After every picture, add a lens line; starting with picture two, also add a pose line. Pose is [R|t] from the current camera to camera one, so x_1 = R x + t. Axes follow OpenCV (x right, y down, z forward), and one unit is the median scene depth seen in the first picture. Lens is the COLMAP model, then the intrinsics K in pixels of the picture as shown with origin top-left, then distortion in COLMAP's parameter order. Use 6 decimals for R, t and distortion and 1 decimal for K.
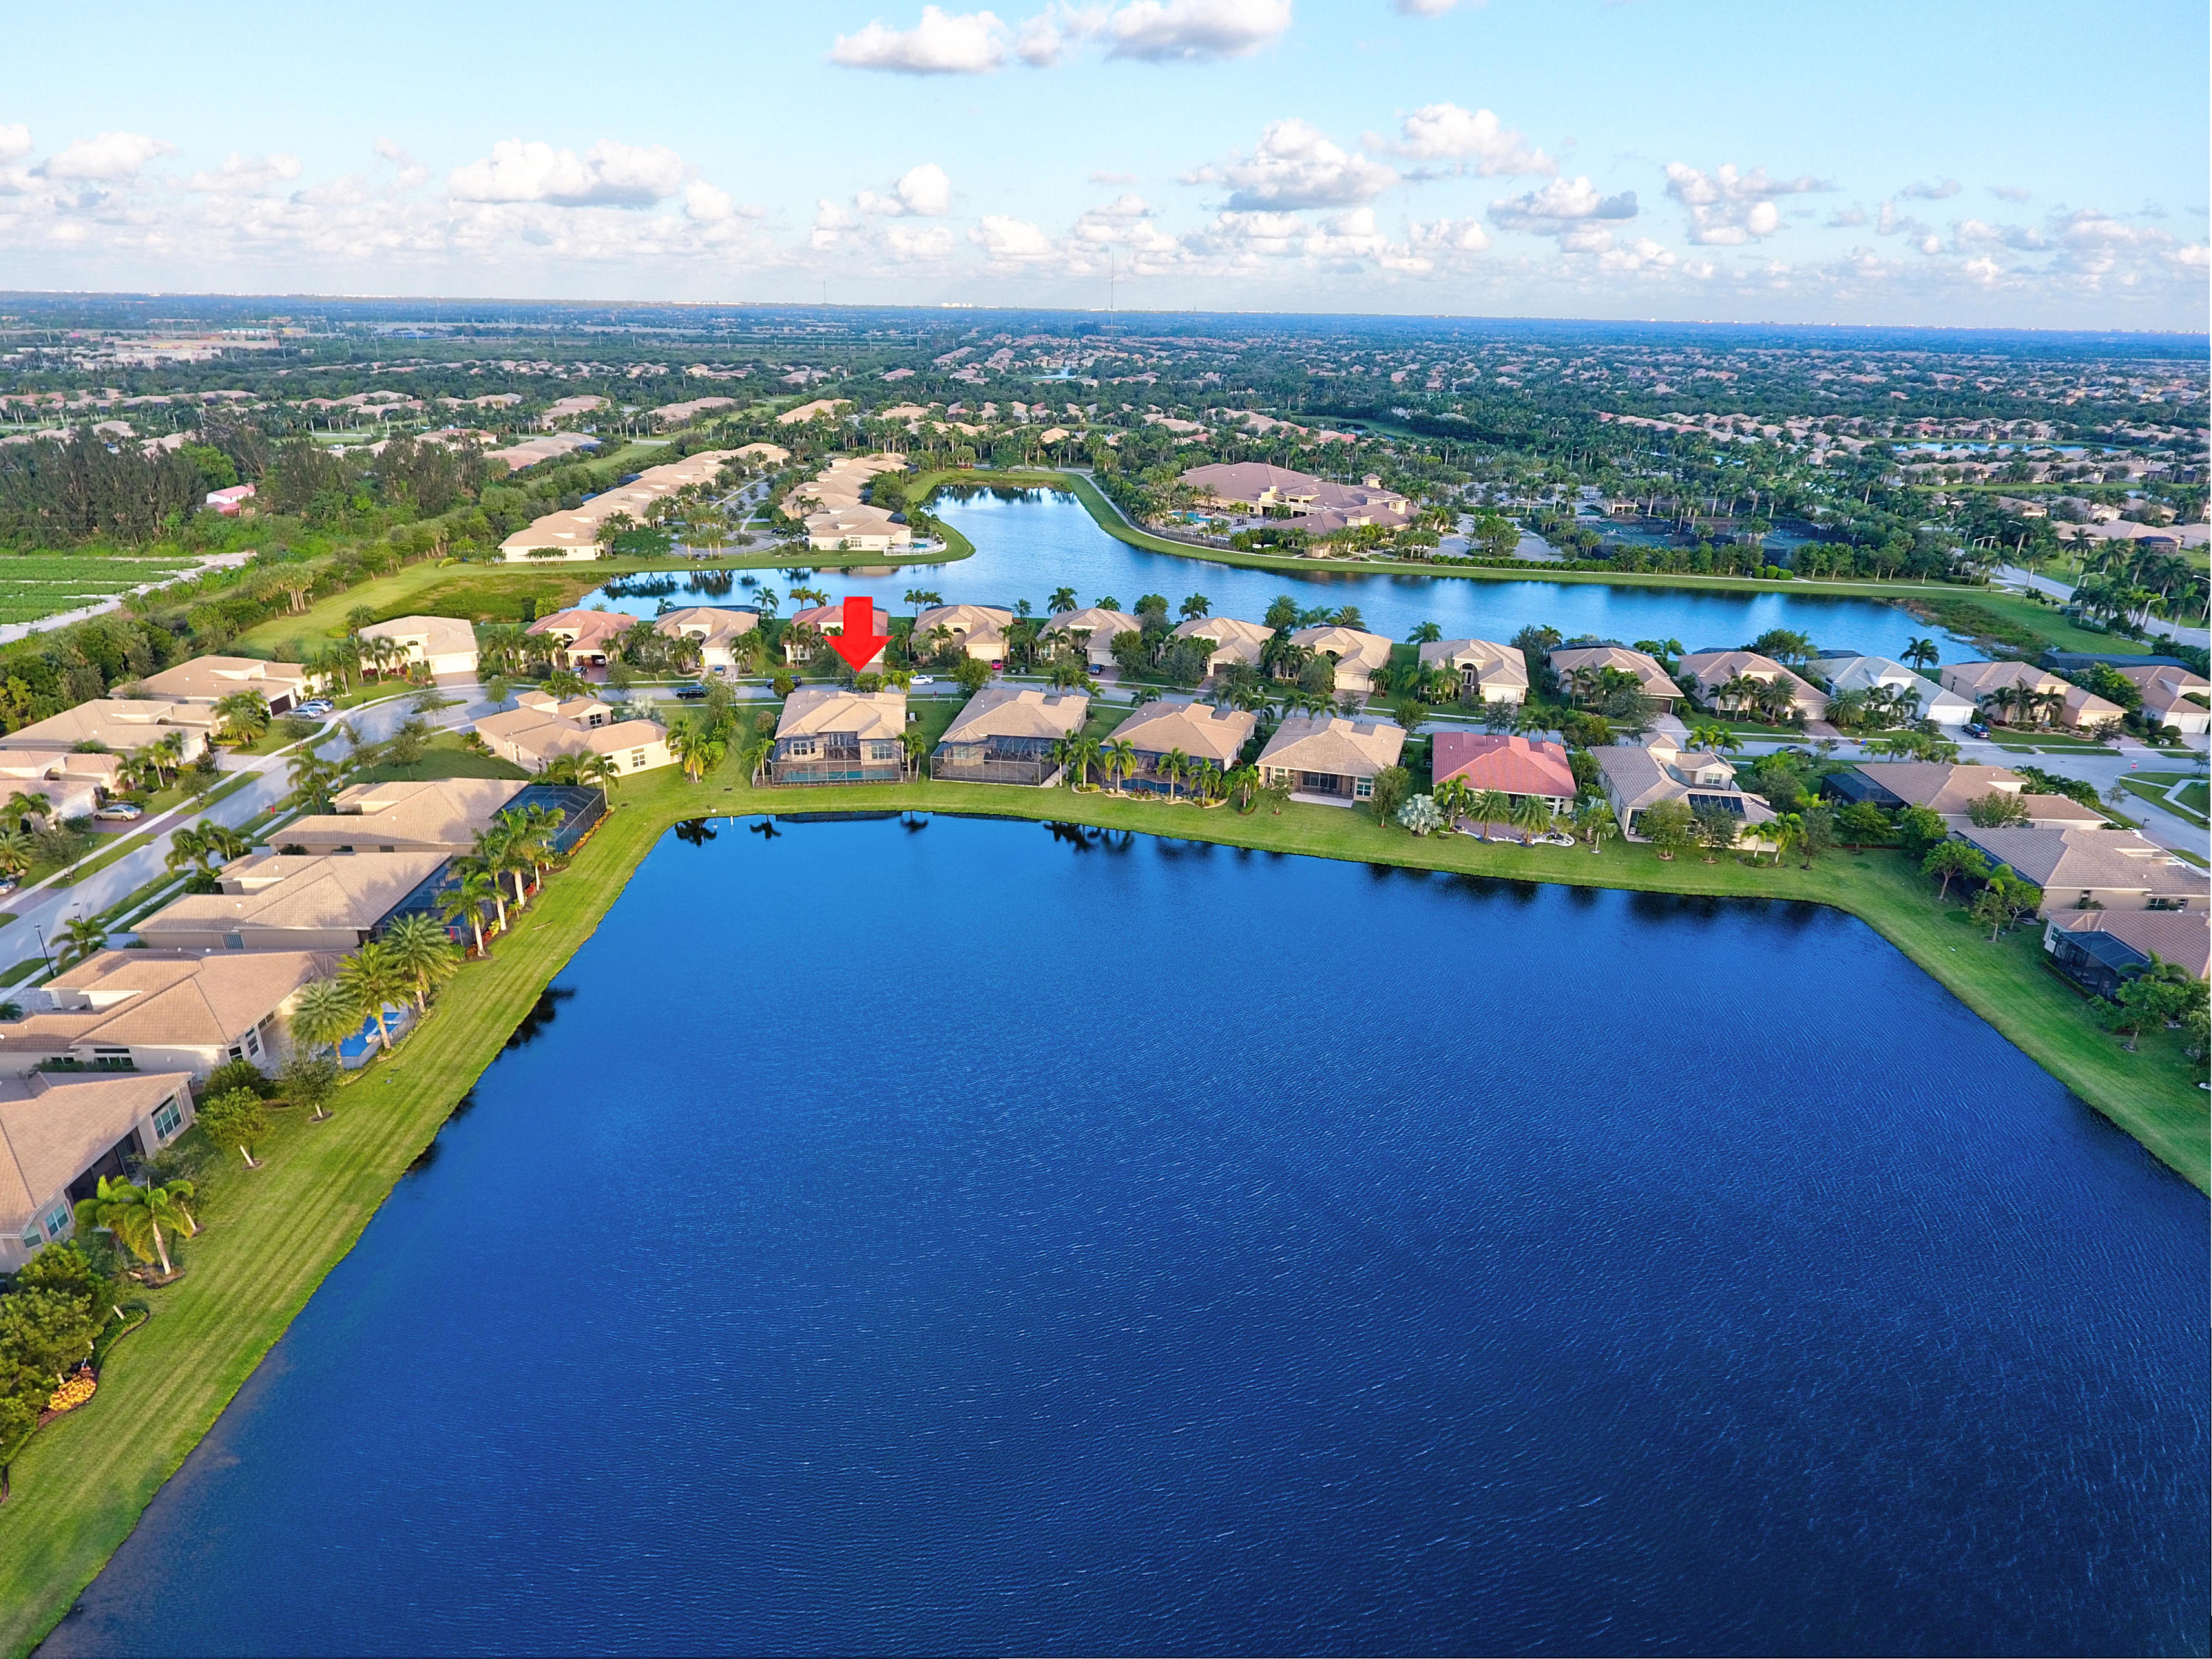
lens RADIAL K [[1291.8, 0, 1124.9], [0, 1291.8, 841.3], [0, 0, 1]] dist [-0.016799, 0.005897]
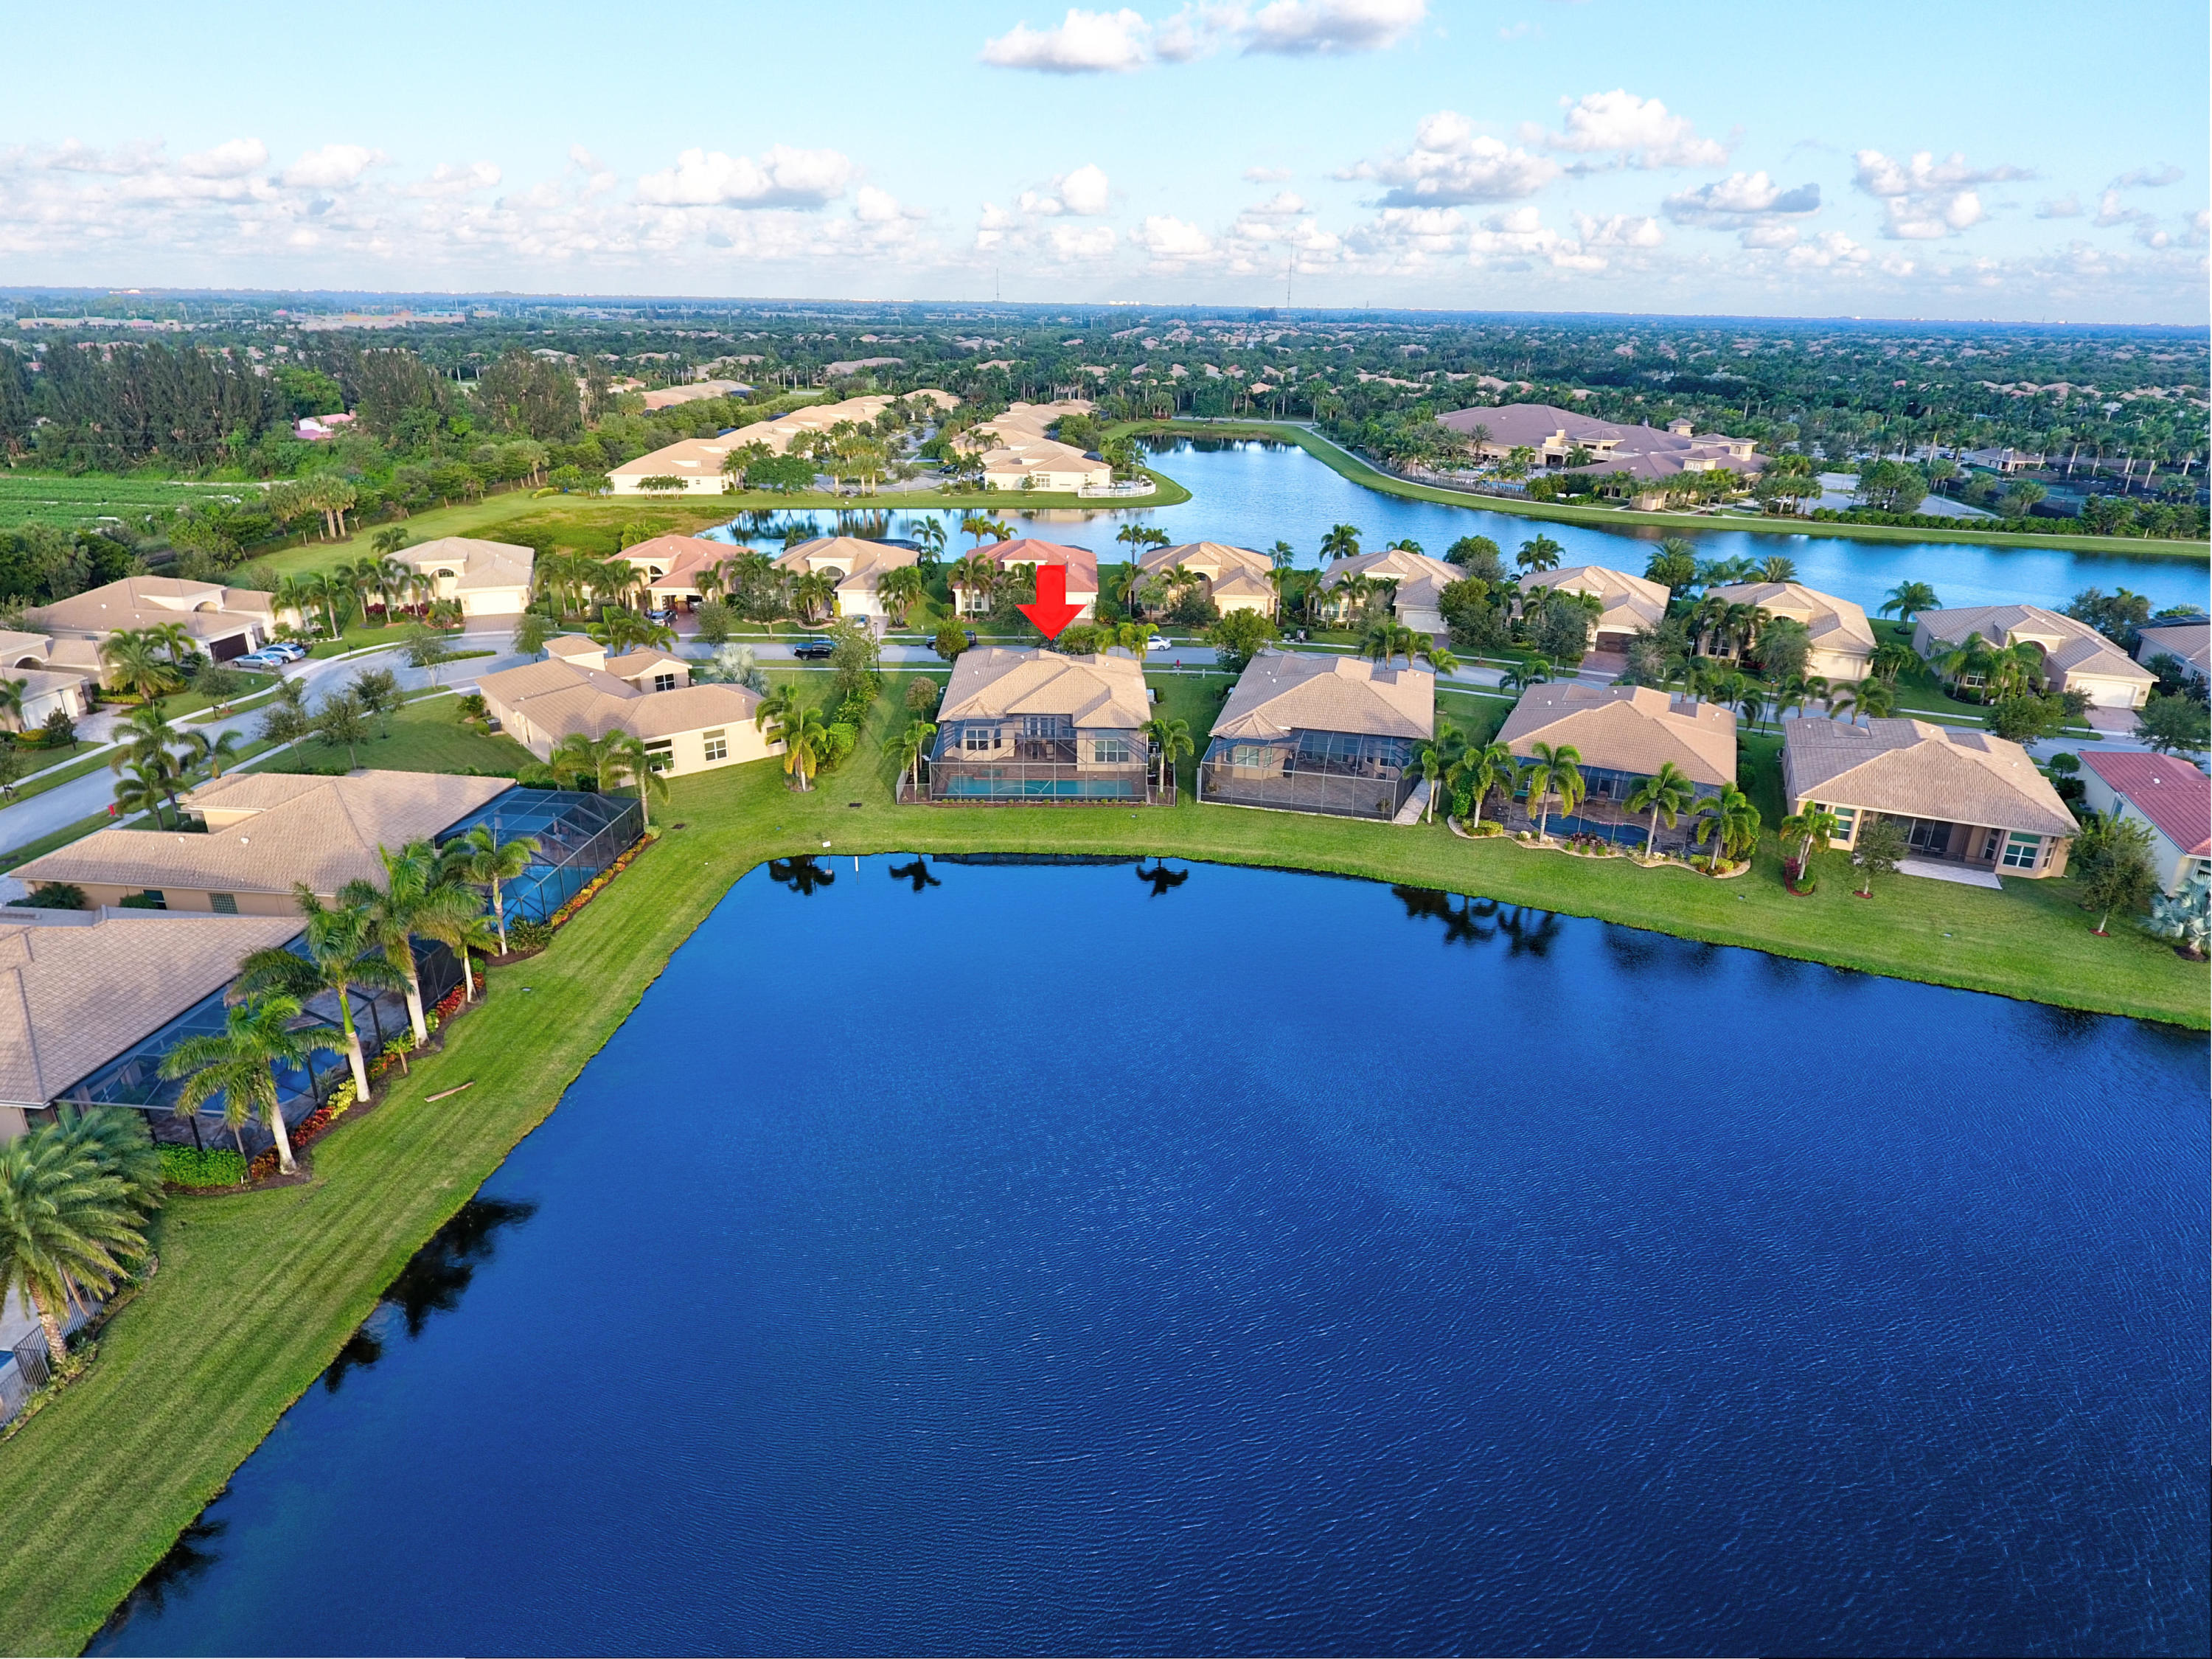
lens RADIAL K [[1291.8, 0, 1108.3], [0, 1291.8, 836.2], [0, 0, 1]] dist [-0.016799, 0.005897]
pose [[0.991522, 0.044837, -0.121959, -0.096733], [-0.045326, 0.998971, -0.001241, -0.024229], [0.121778, 0.006758, 0.992534, 0.343174]]
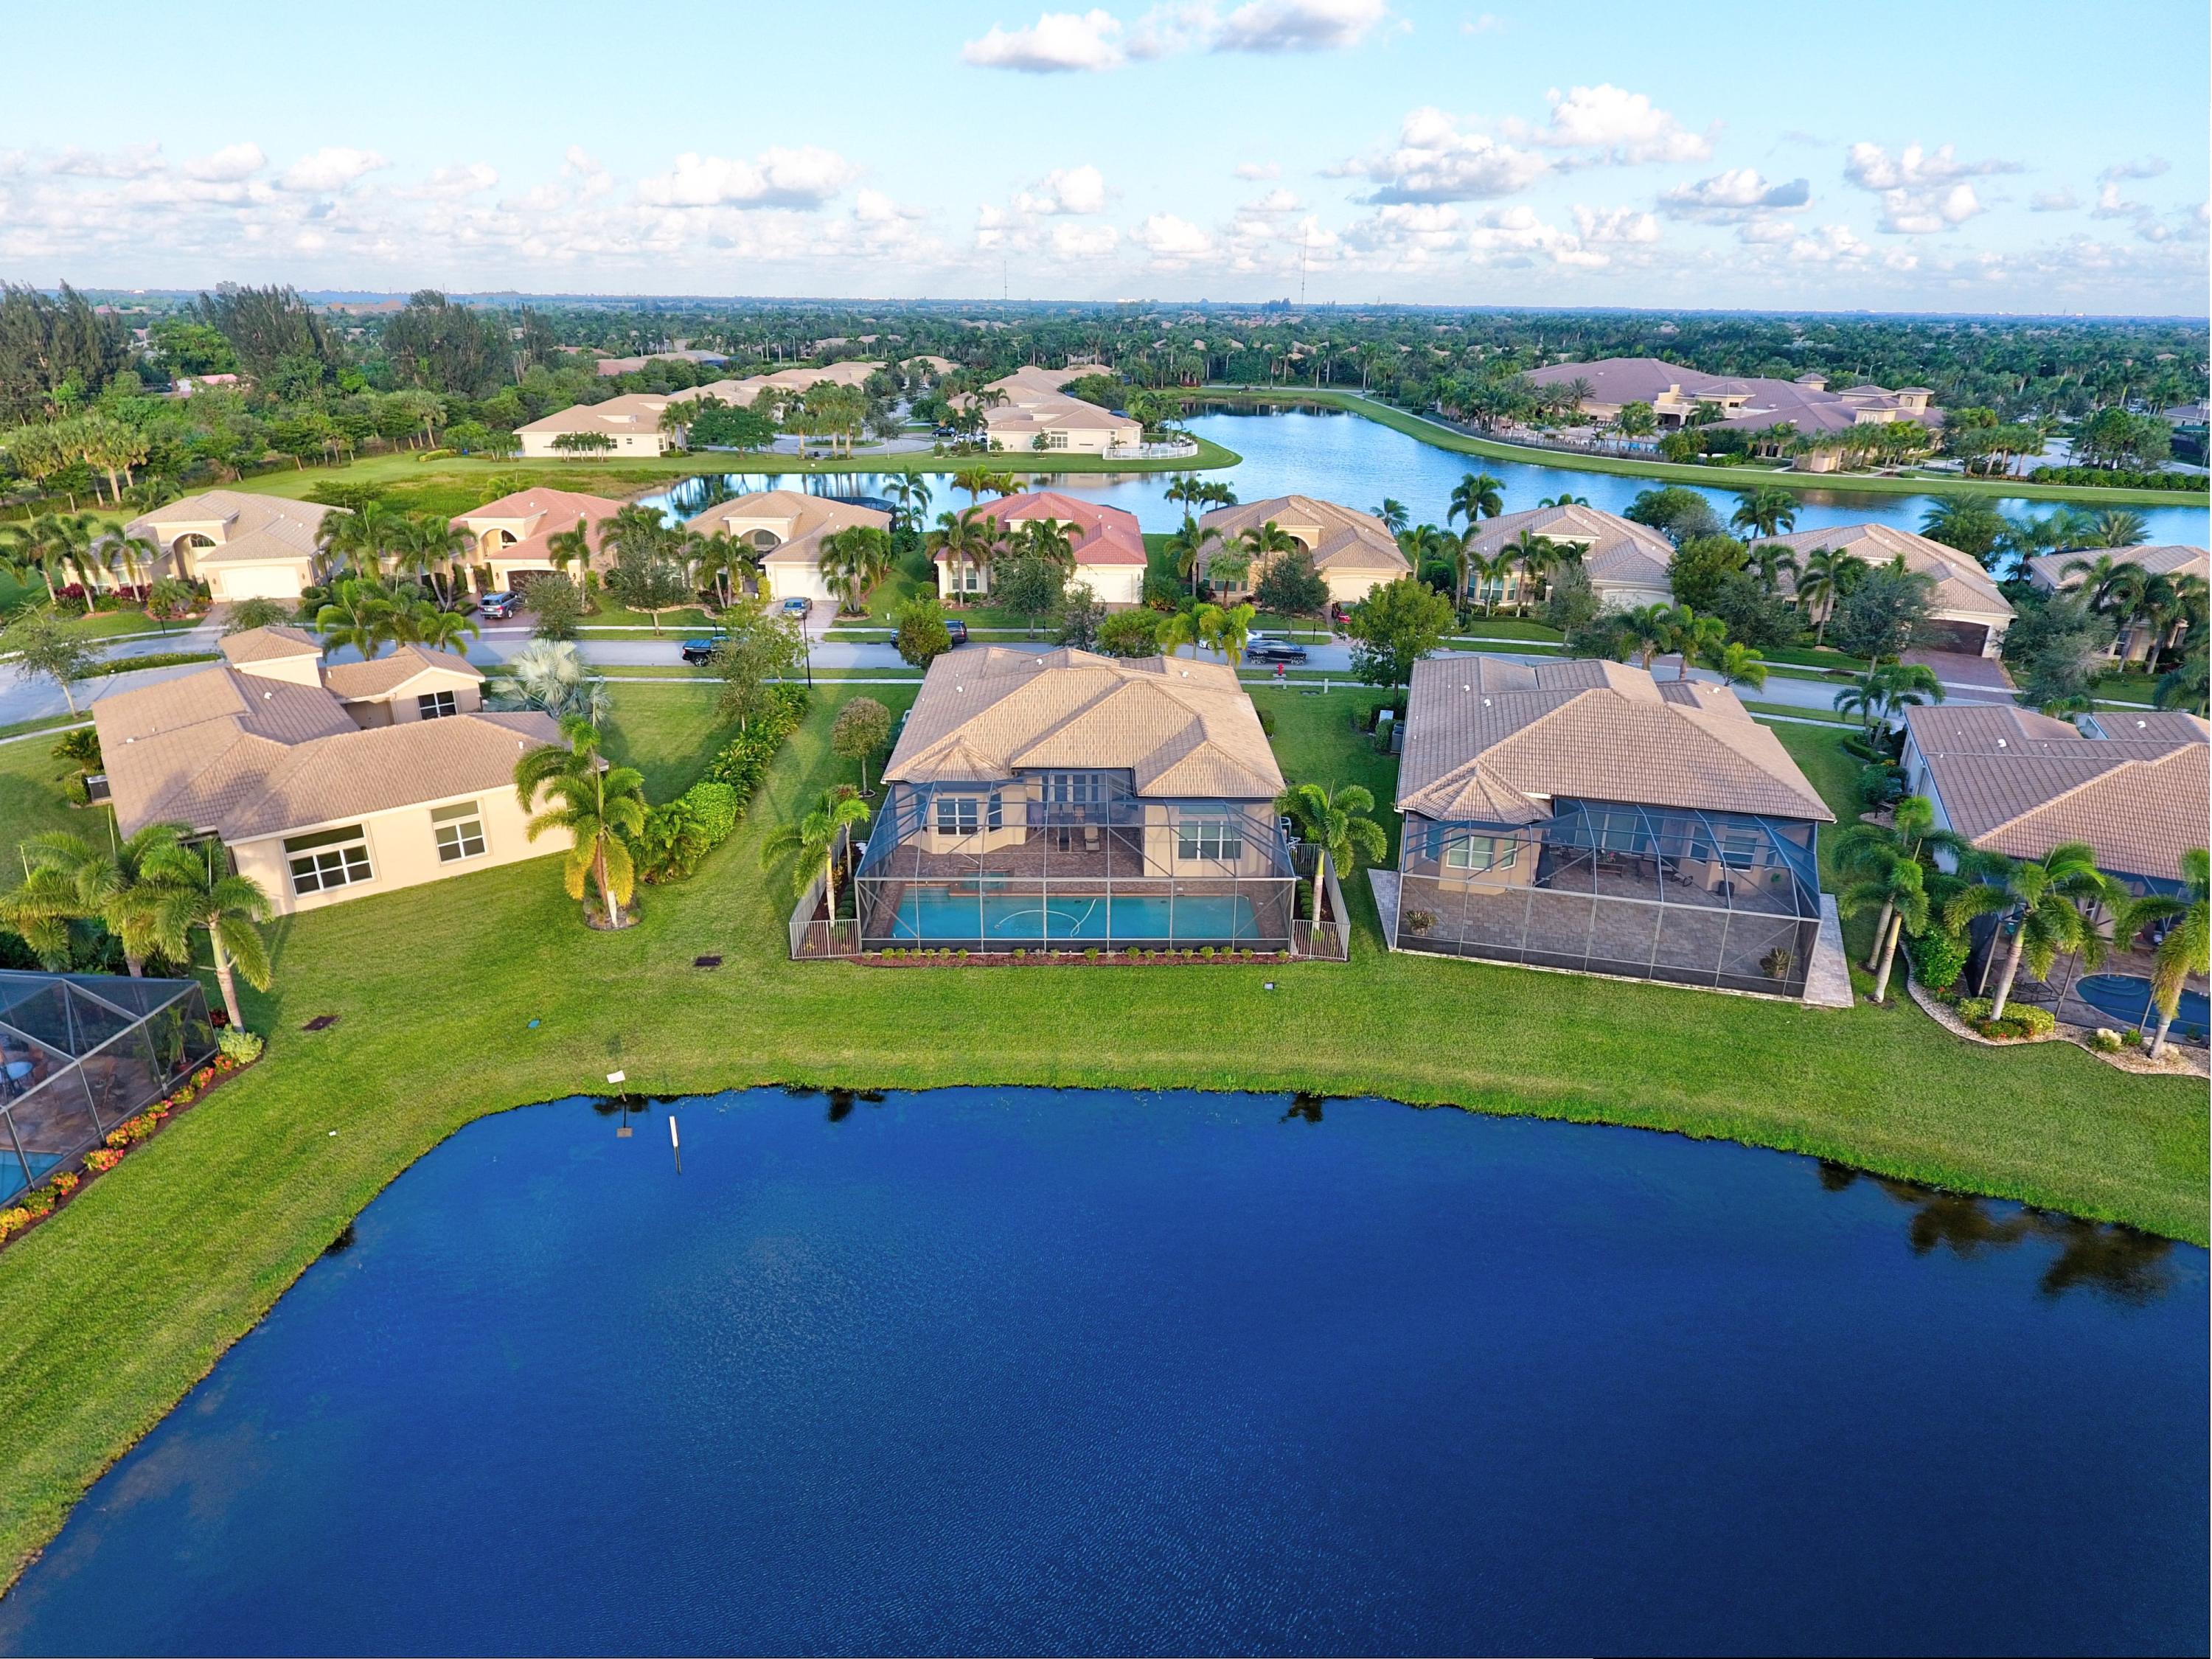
lens RADIAL K [[1291.8, 0, 1100.8], [0, 1291.8, 830.4], [0, 0, 1]] dist [-0.016799, 0.005897]
pose [[0.989969, 0.042917, -0.134609, -0.144067], [-0.043911, 0.999026, -0.004426, -0.057289], [0.134288, 0.010293, 0.990889, 0.572063]]
